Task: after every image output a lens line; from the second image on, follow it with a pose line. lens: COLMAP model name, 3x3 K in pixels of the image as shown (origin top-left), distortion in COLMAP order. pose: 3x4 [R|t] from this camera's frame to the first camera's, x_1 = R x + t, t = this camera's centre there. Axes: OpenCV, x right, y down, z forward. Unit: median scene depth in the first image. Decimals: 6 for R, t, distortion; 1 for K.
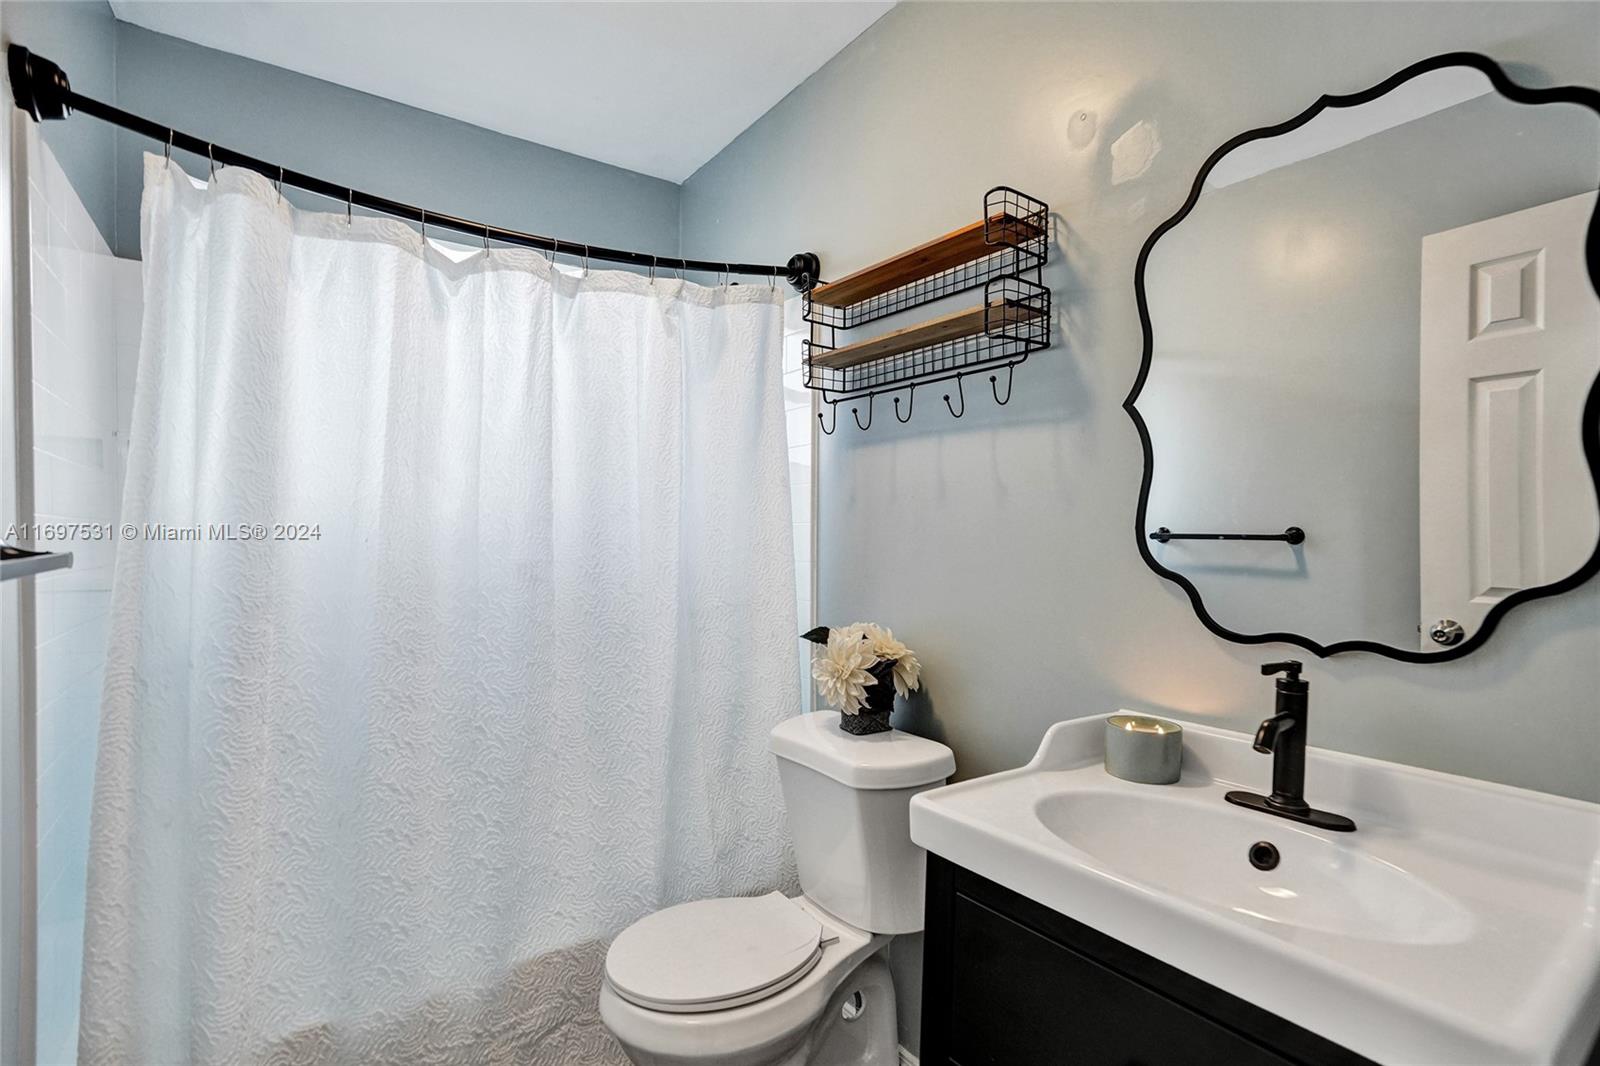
lens RADIAL K [[751.1, 0, 798.3], [0, 751.1, 520.3], [0, 0, 1]] dist [-0.054980, 0.029053]
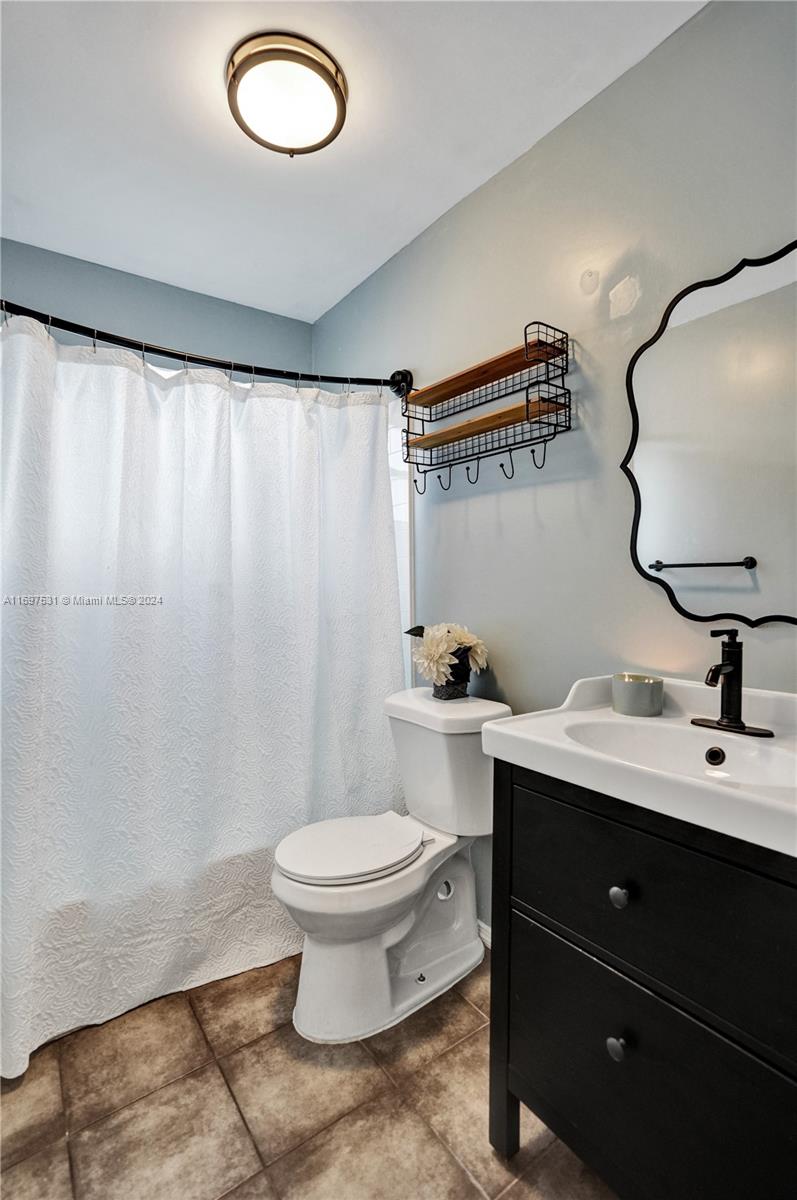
lens RADIAL K [[565.0, 0, 396.2], [0, 565.0, 567.8], [0, 0, 1]] dist [-0.054736, 0.031276]
pose [[0.999864, -0.016321, 0.002544, -0.015268], [0.016351, 0.999795, -0.011916, 0.047383], [-0.002349, 0.011956, 0.999926, -0.102369]]
